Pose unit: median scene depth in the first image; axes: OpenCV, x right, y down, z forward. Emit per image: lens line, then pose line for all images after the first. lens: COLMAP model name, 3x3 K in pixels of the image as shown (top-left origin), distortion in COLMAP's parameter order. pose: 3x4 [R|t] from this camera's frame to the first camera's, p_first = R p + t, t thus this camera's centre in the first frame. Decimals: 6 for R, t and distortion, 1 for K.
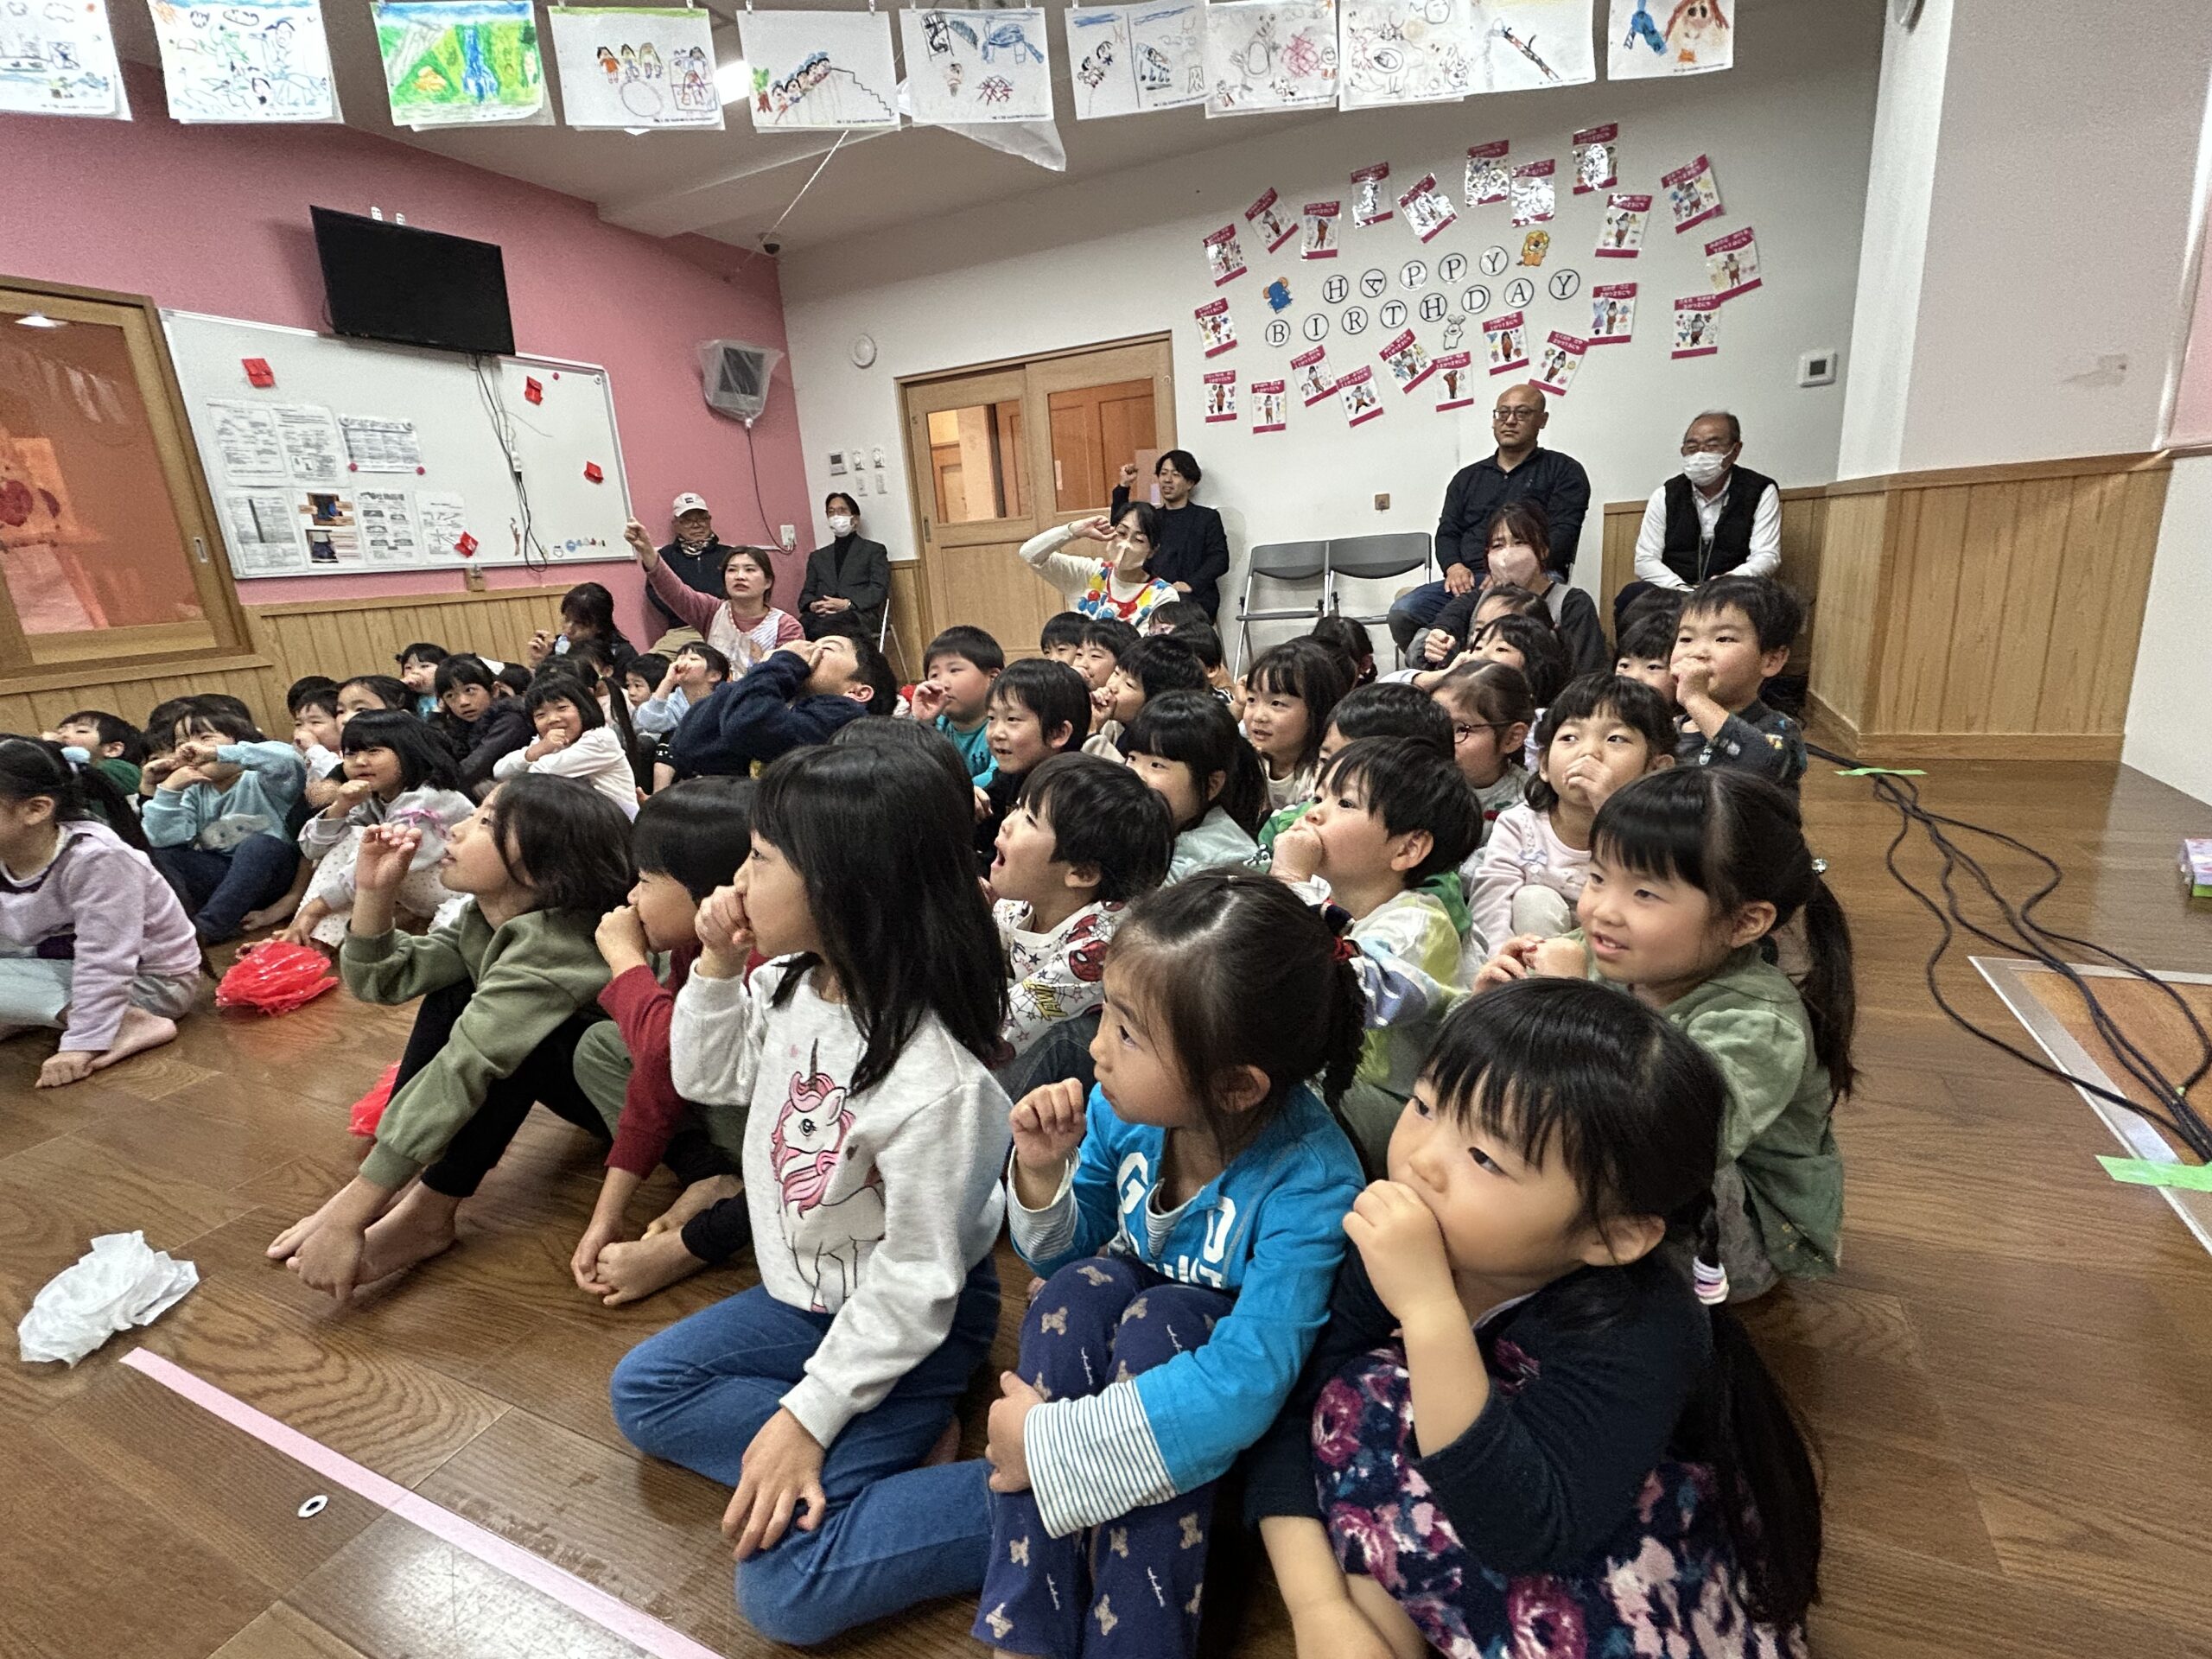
lens RADIAL K [[1007.2, 0, 1095.4], [0, 1007.2, 817.8], [0, 0, 1]] dist [-0.002459, 0.002473]
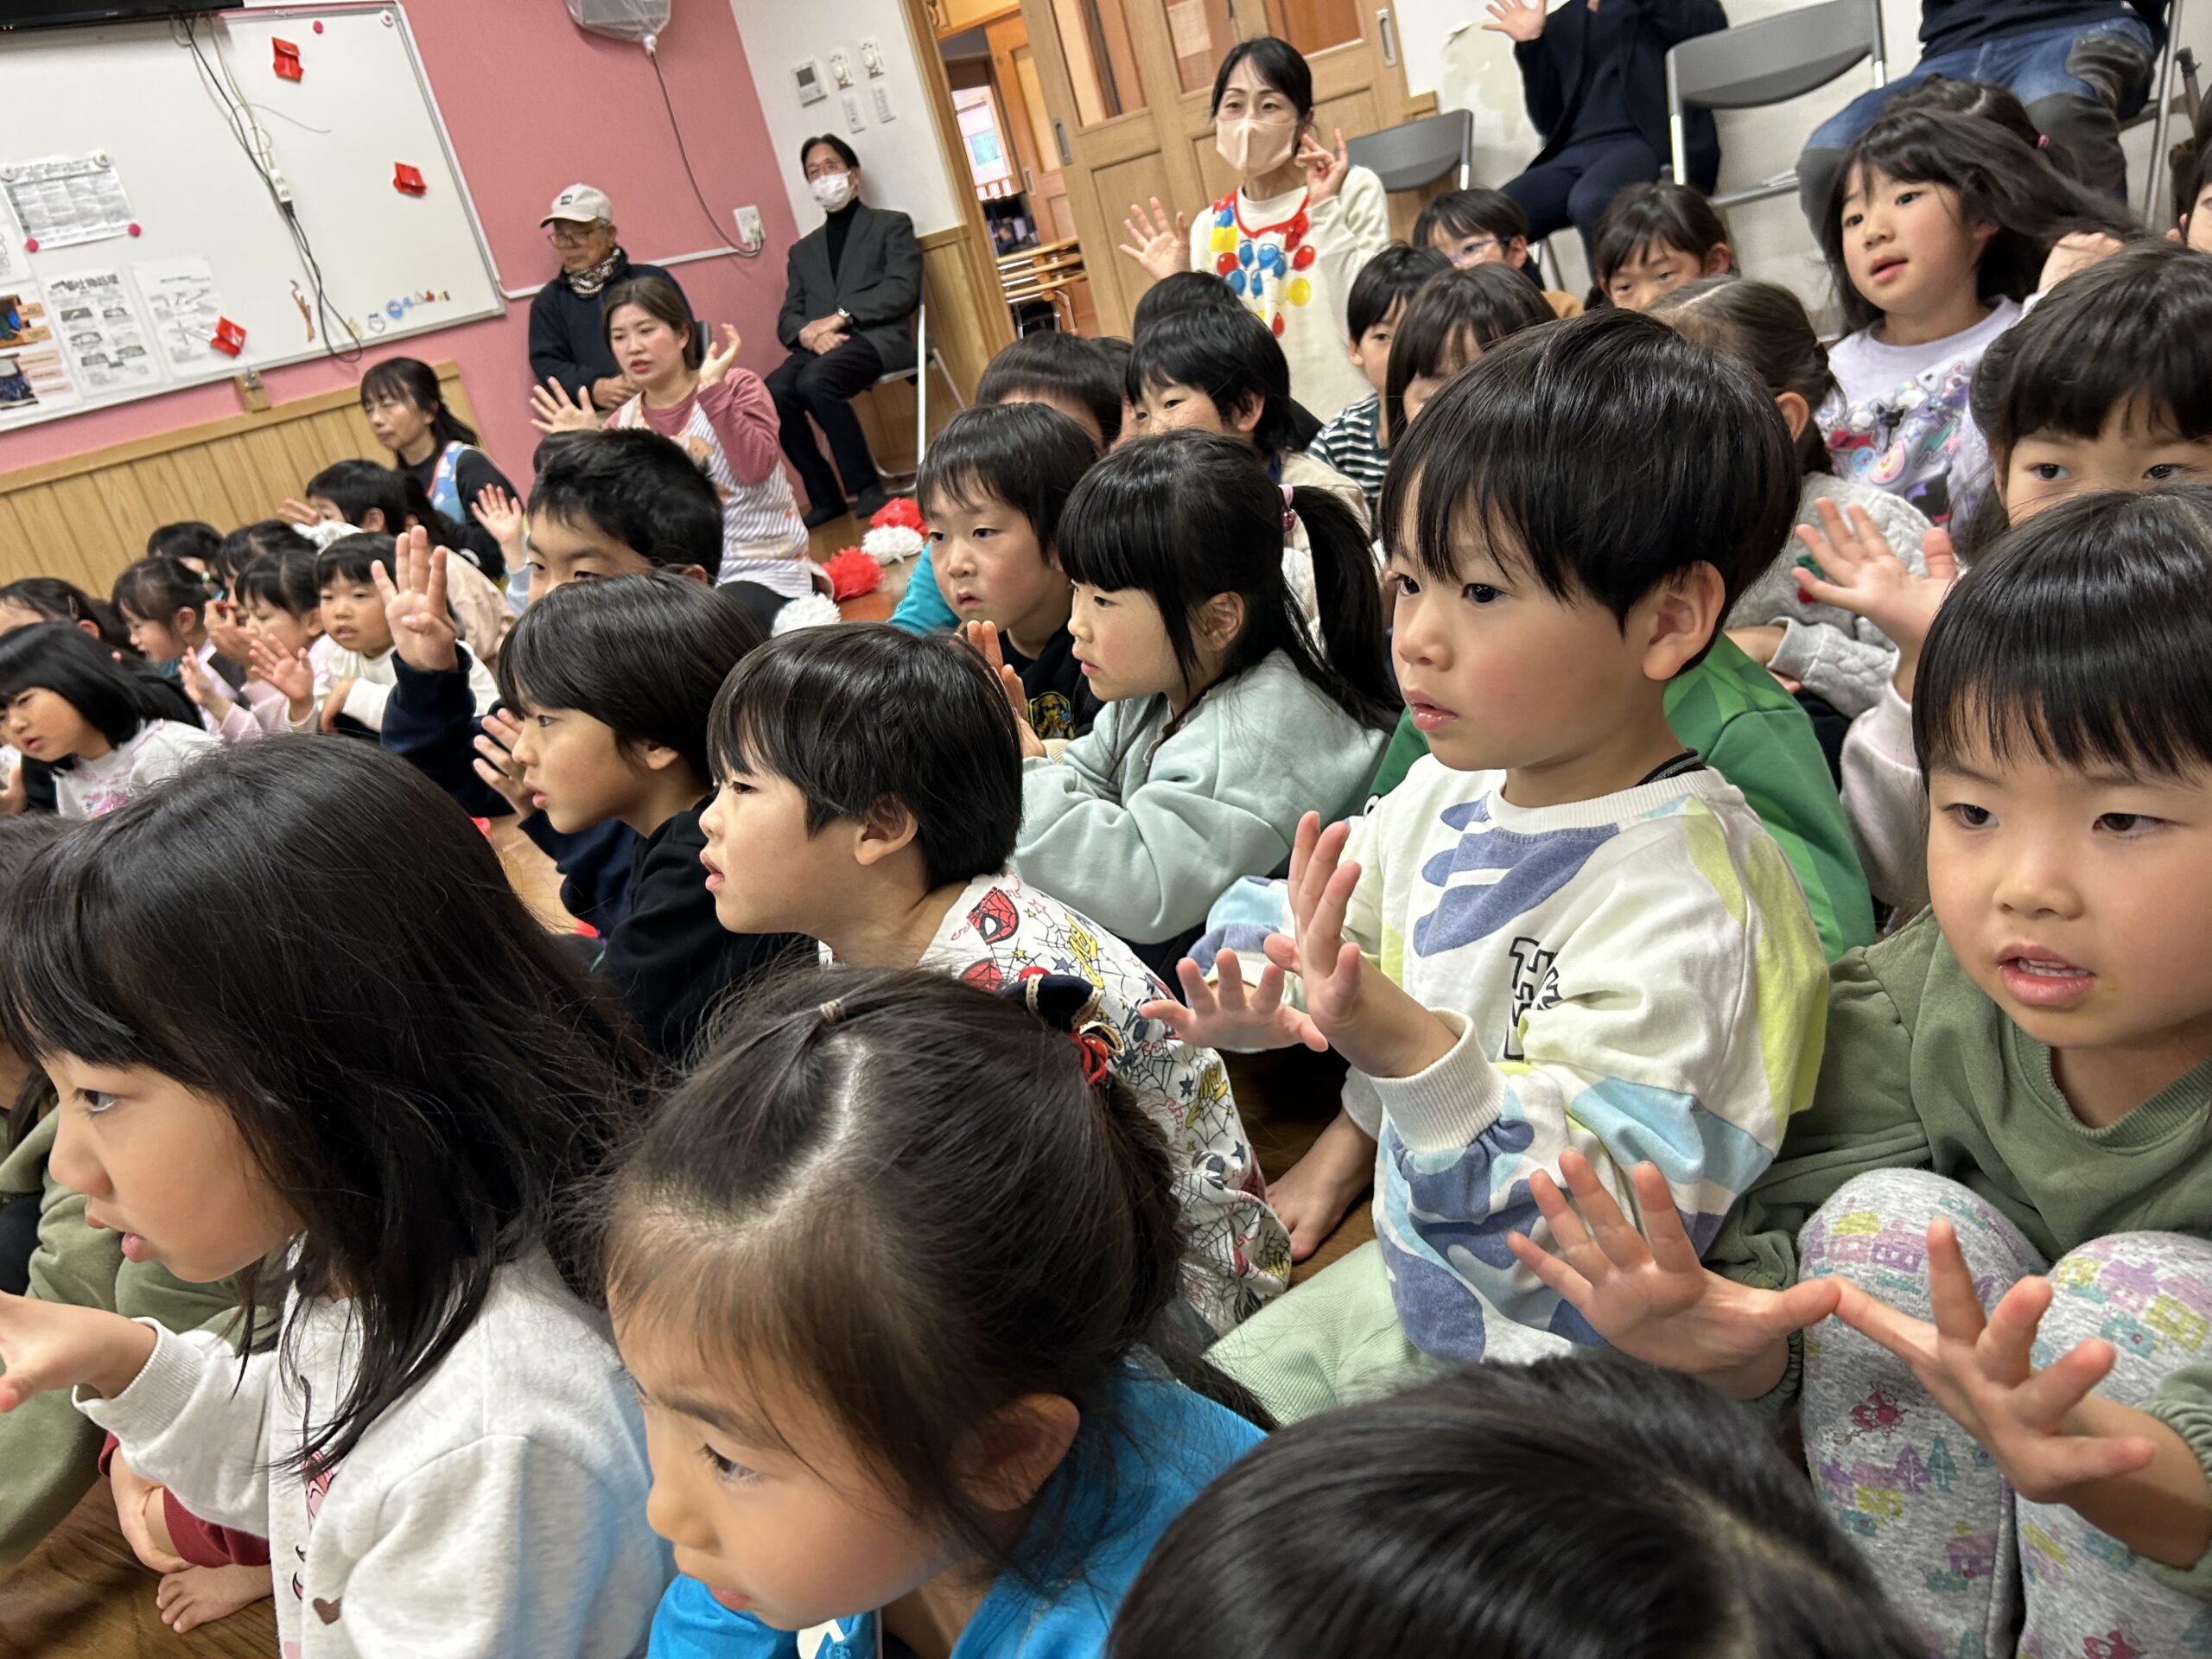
lens RADIAL K [[1665.2, 0, 1104.1], [0, 1665.2, 797.2], [0, 0, 1]] dist [0.022535, -0.032554]
pose [[0.975505, -0.119621, -0.184610, 0.053793], [0.137366, 0.986737, 0.086488, -0.008334], [0.171815, -0.109728, 0.978999, 0.057164]]
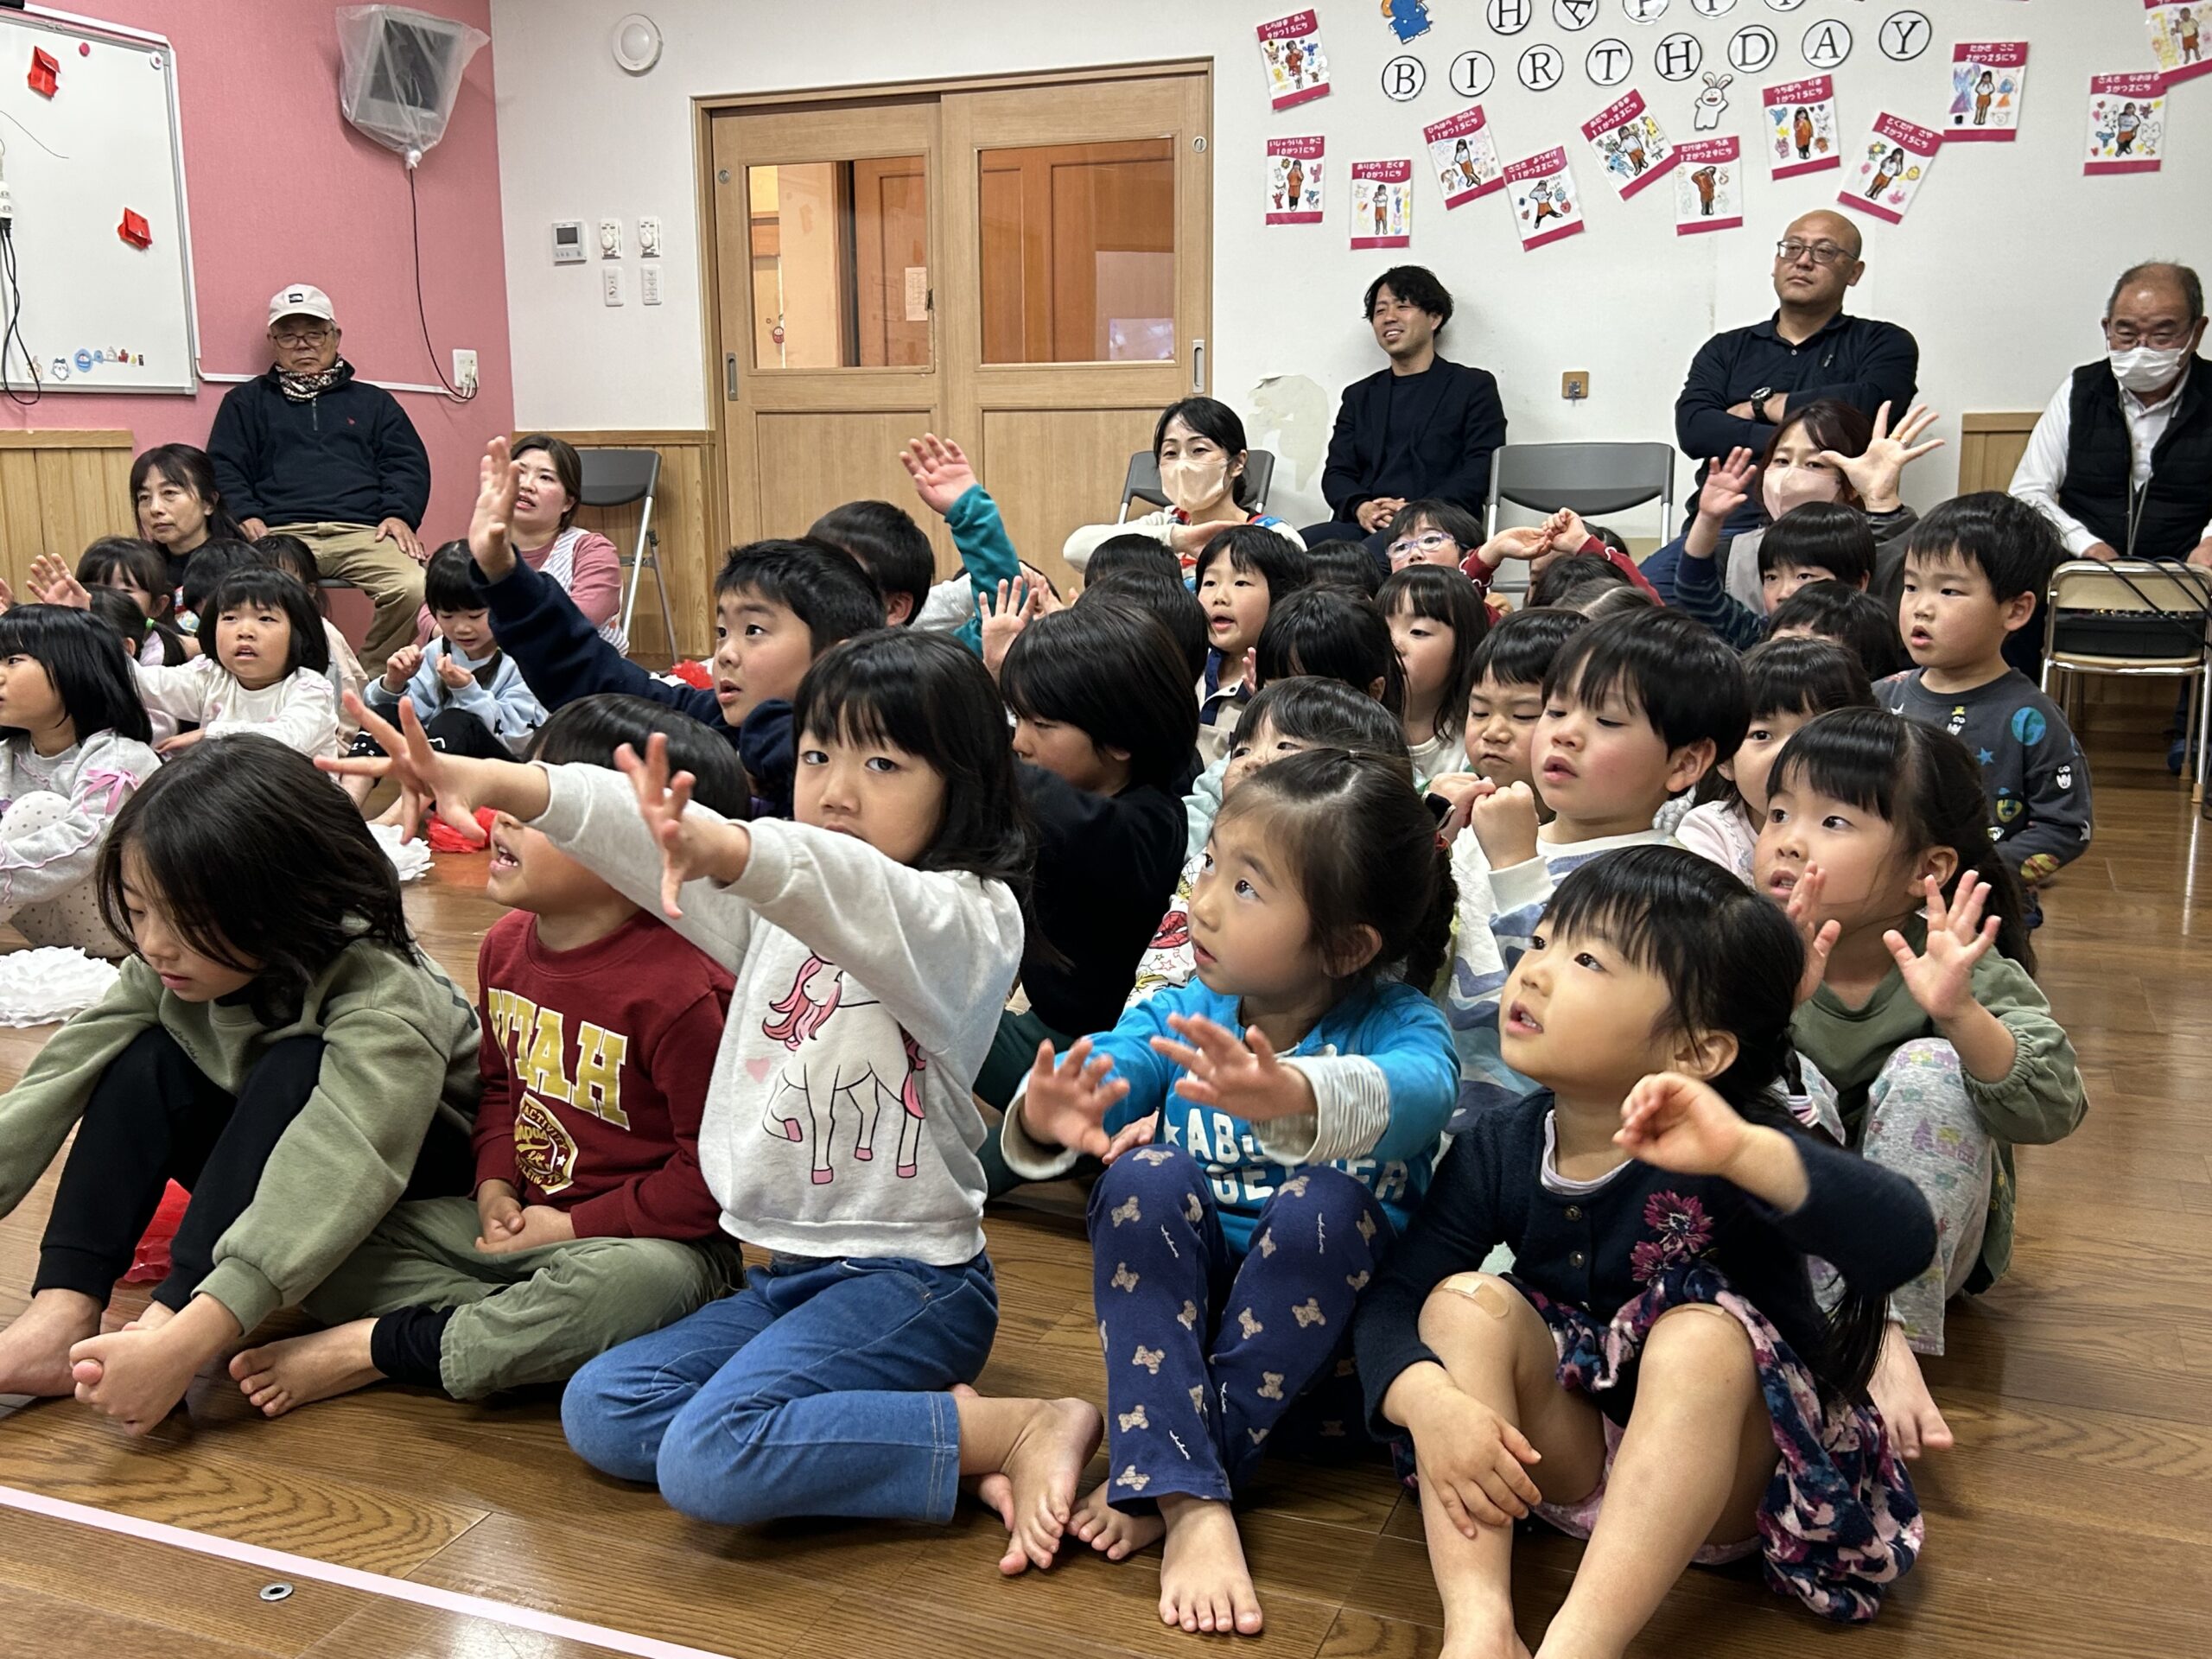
lens RADIAL K [[2086.4, 0, 1058.2], [0, 2086.4, 841.7], [0, 0, 1]] dist [0.020934, 0.000000]
pose [[0.997081, 0.058609, 0.048942, -0.046862], [-0.054960, 0.995827, -0.072852, 0.041556], [-0.053007, 0.069950, 0.996141, -0.133178]]
